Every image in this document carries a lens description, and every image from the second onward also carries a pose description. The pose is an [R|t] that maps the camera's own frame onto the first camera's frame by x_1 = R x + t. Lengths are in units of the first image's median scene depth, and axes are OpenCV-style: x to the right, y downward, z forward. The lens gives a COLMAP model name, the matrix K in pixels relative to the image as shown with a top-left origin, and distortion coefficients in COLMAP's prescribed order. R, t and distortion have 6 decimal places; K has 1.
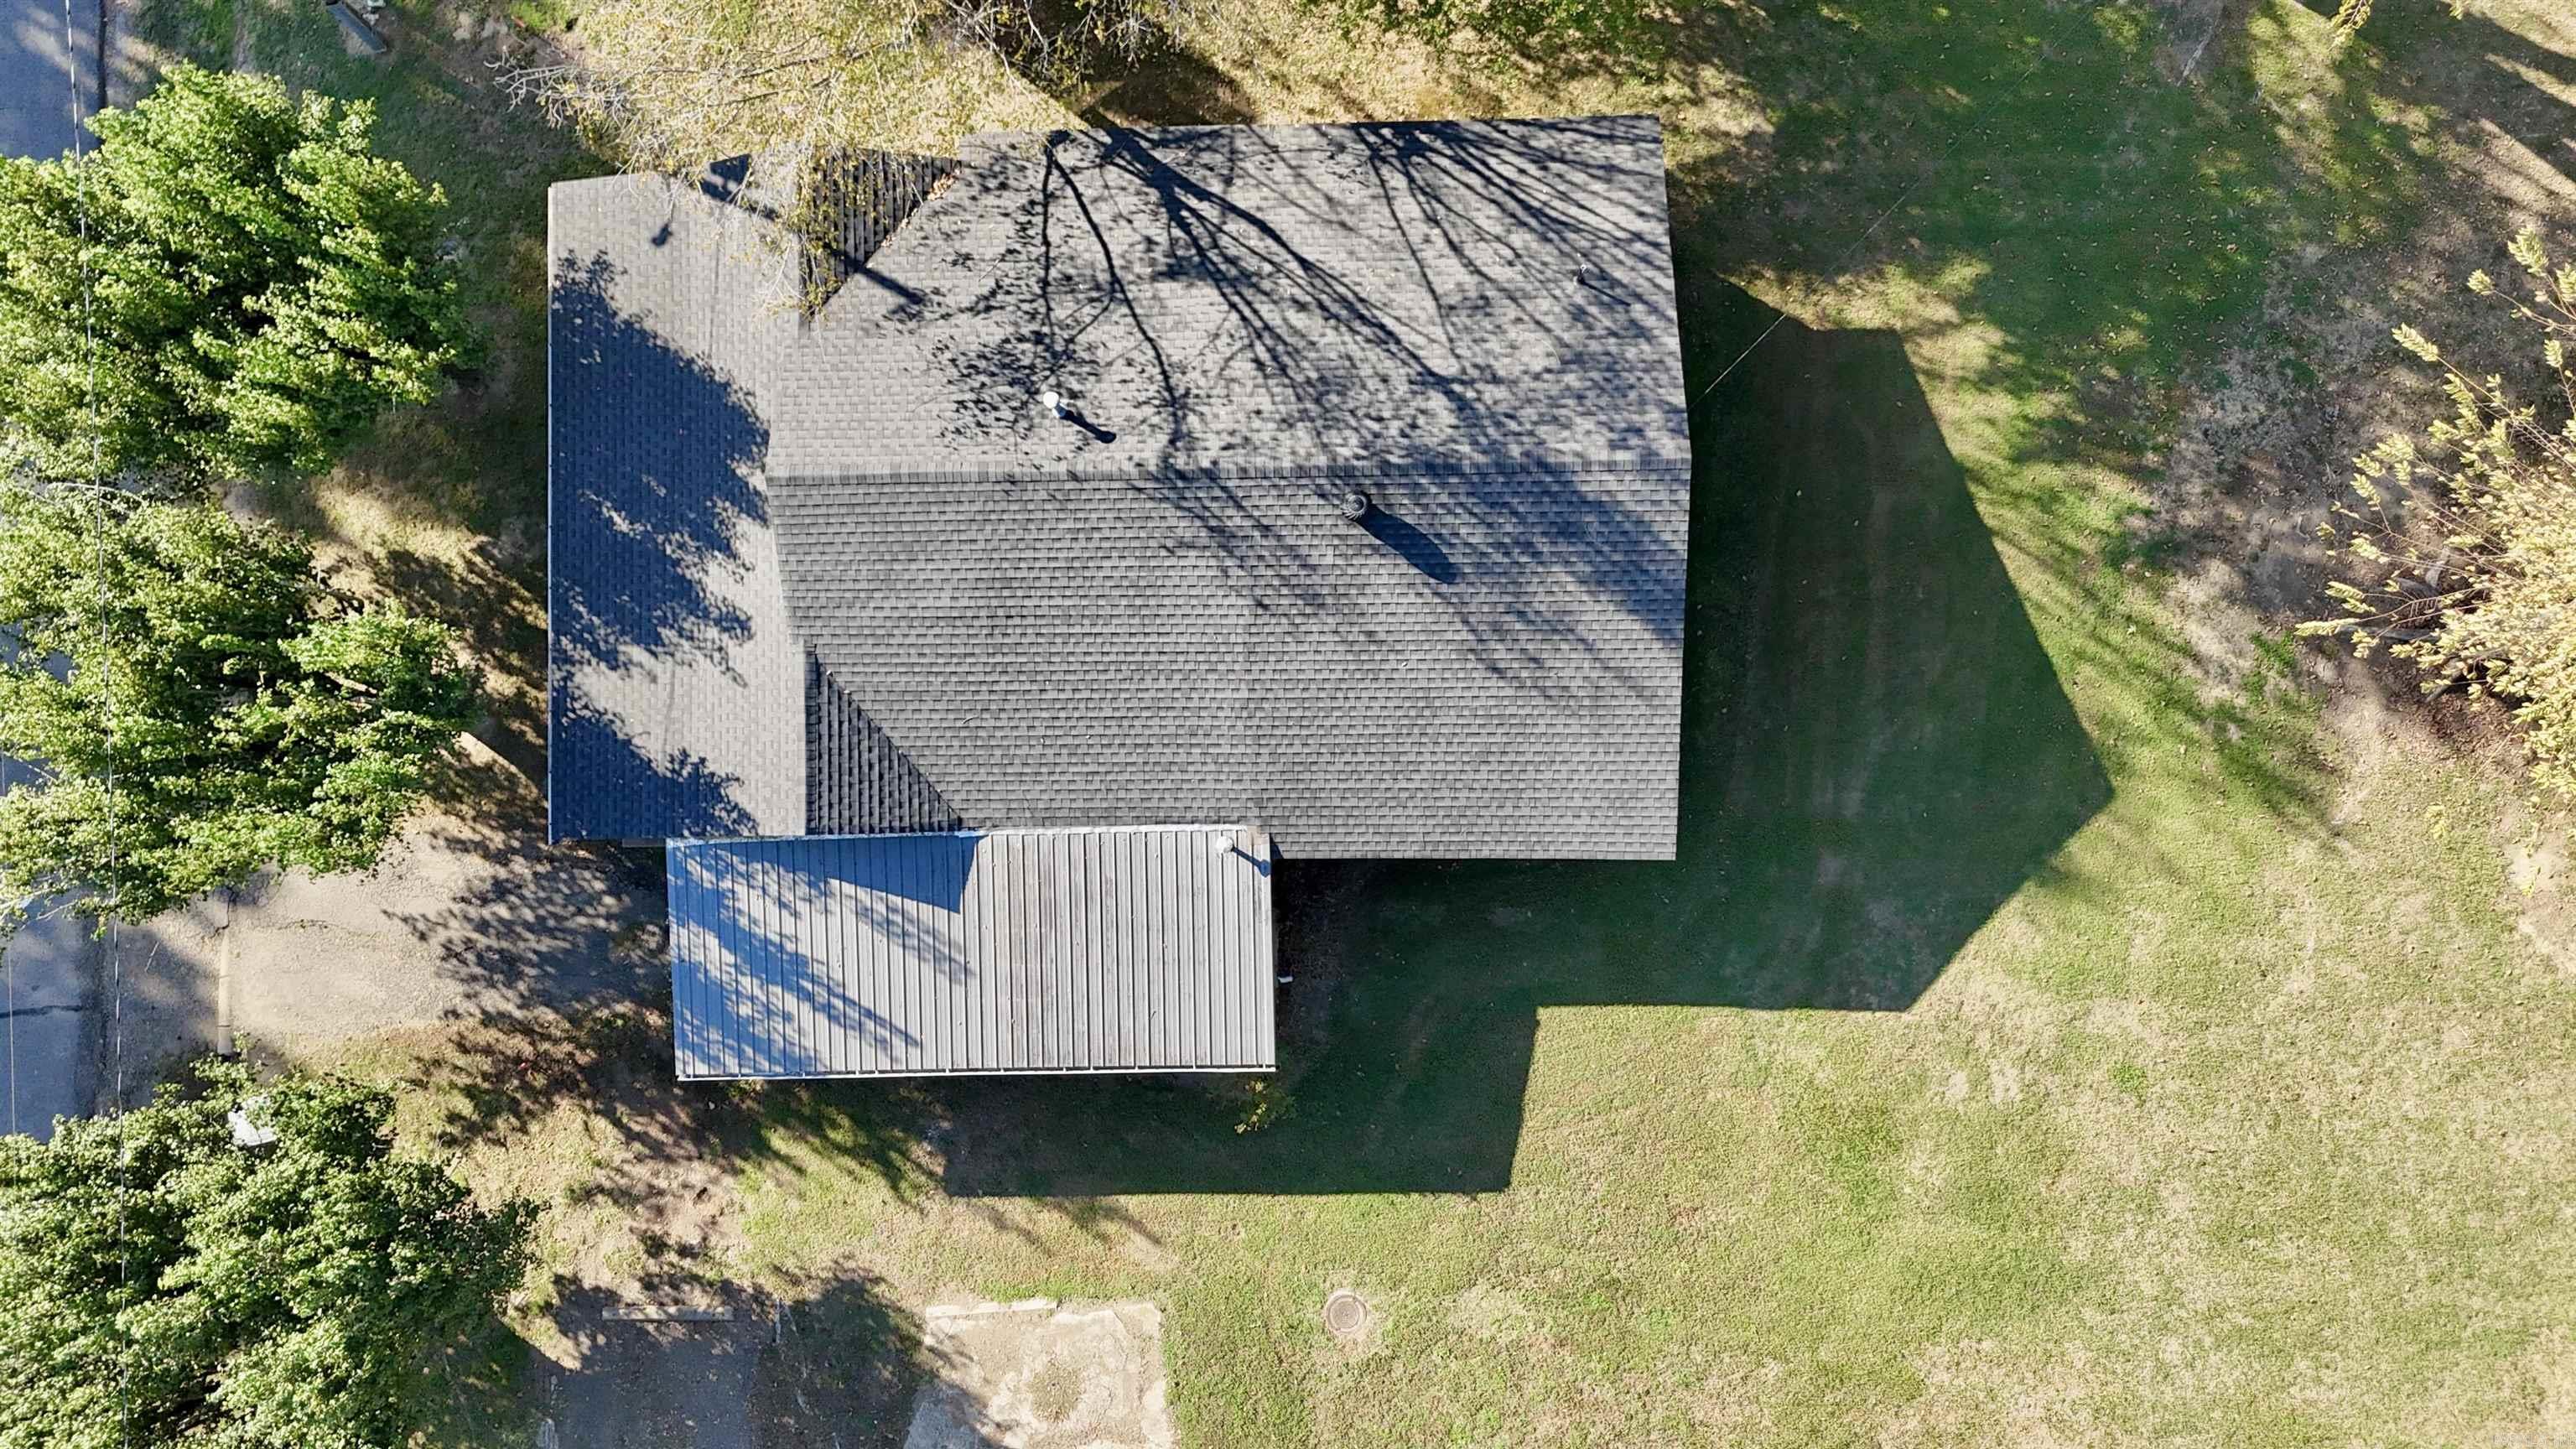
lens RADIAL K [[1903.3, 0, 1313.2], [0, 1903.3, 715.6], [0, 0, 1]] dist [0.086564, -0.106852]
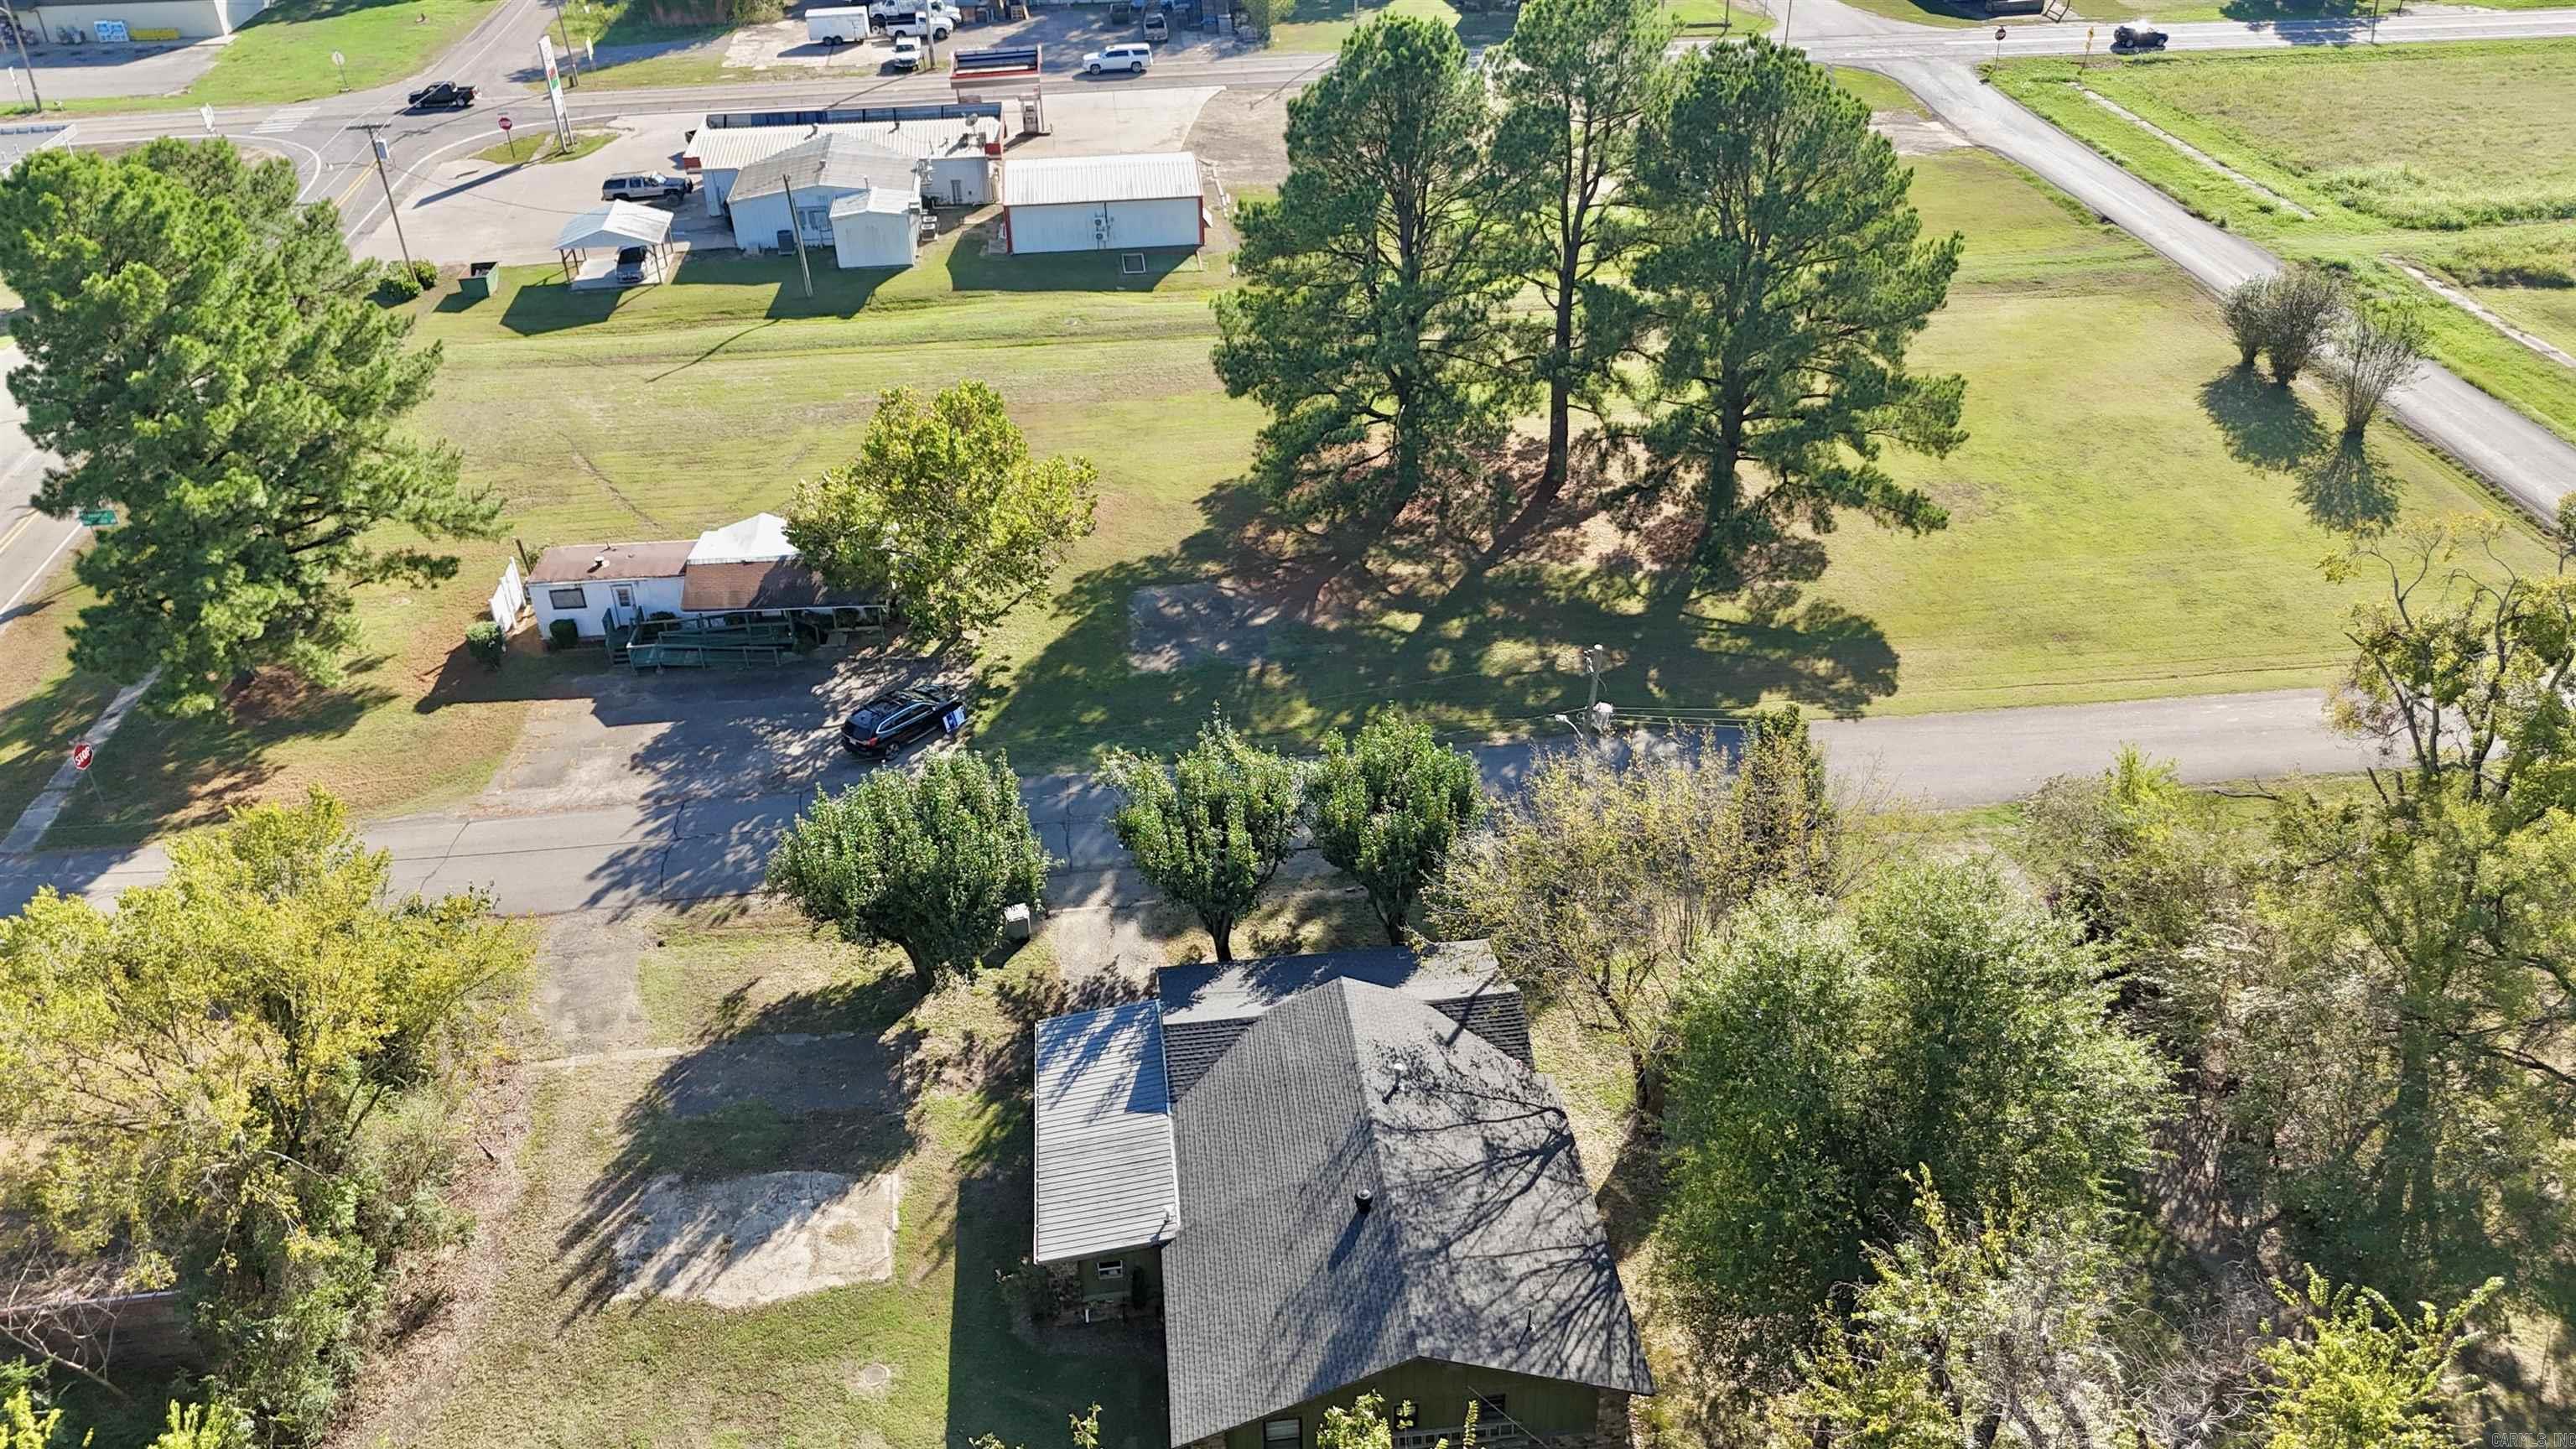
lens RADIAL K [[1903.3, 0, 1313.2], [0, 1903.3, 715.6], [0, 0, 1]] dist [0.086564, -0.106852]
pose [[0.107906, 0.573069, -0.812372, 1.086199], [-0.992591, 0.108005, -0.055654, -0.014698], [0.055847, 0.812359, 0.580477, -0.347029]]
